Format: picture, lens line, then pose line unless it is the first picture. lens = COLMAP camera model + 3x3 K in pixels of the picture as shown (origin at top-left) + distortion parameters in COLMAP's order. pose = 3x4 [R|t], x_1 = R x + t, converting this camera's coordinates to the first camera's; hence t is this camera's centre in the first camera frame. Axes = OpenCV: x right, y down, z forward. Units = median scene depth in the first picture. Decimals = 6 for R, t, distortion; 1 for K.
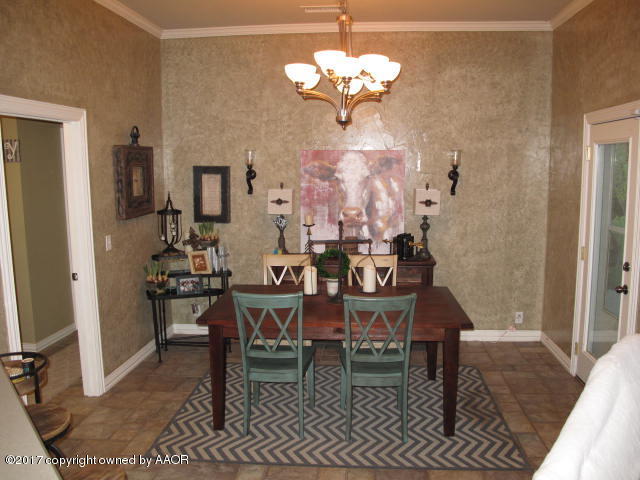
lens RADIAL K [[549.1, 0, 320.0], [0, 549.1, 240.0], [0, 0, 1]] dist [-0.126655, 0.111182]
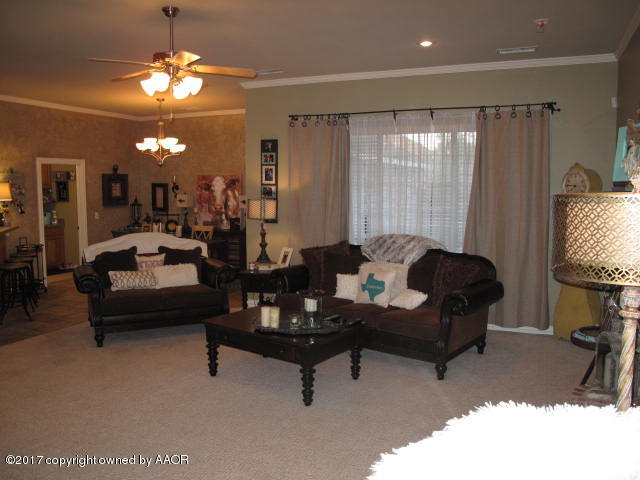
lens RADIAL K [[549.1, 0, 320.0], [0, 549.1, 240.0], [0, 0, 1]] dist [-0.126655, 0.111182]
pose [[0.943653, 0.037345, -0.328822, 1.046076], [-0.052074, 0.997991, -0.036096, 0.117607], [0.326813, 0.051185, 0.943702, -0.707085]]
